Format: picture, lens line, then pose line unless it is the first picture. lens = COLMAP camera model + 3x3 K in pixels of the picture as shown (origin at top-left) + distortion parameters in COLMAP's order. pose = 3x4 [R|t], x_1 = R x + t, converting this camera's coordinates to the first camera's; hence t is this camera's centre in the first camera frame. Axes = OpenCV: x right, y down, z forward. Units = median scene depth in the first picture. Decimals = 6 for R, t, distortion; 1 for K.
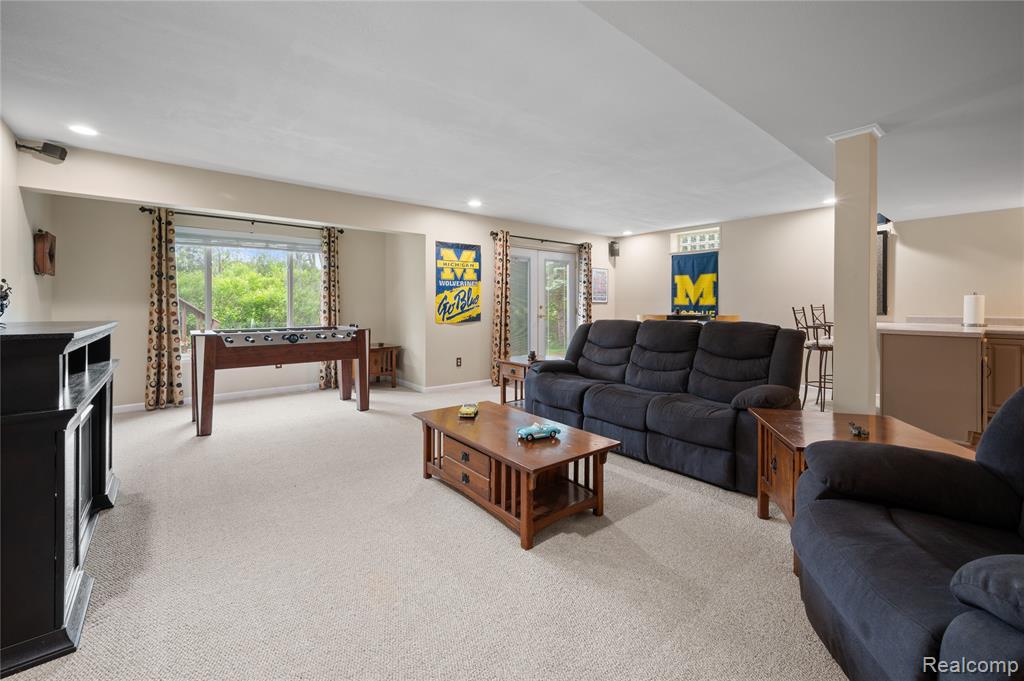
lens RADIAL K [[418.9, 0, 511.6], [0, 418.9, 305.0], [0, 0, 1]] dist [-0.000282, 0.000221]
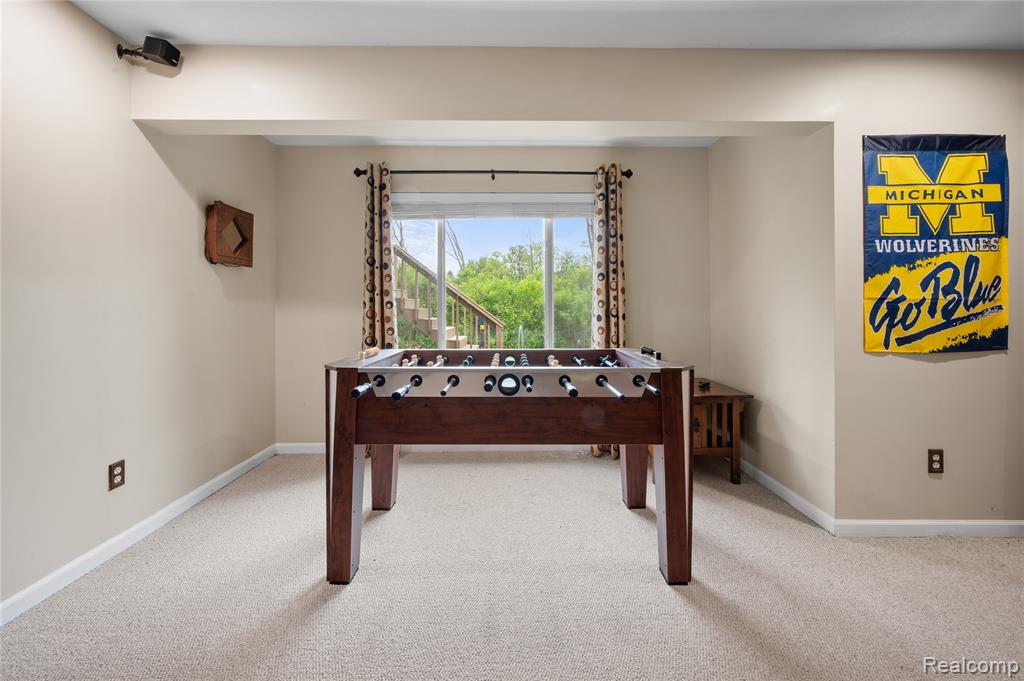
lens RADIAL K [[418.9, 0, 511.6], [0, 418.9, 305.0], [0, 0, 1]] dist [-0.000282, 0.000221]
pose [[0.776146, -0.006035, -0.630525, -0.184318], [0.001592, 0.999970, -0.007611, 0.002627], [0.630551, 0.004903, 0.776132, 0.491007]]
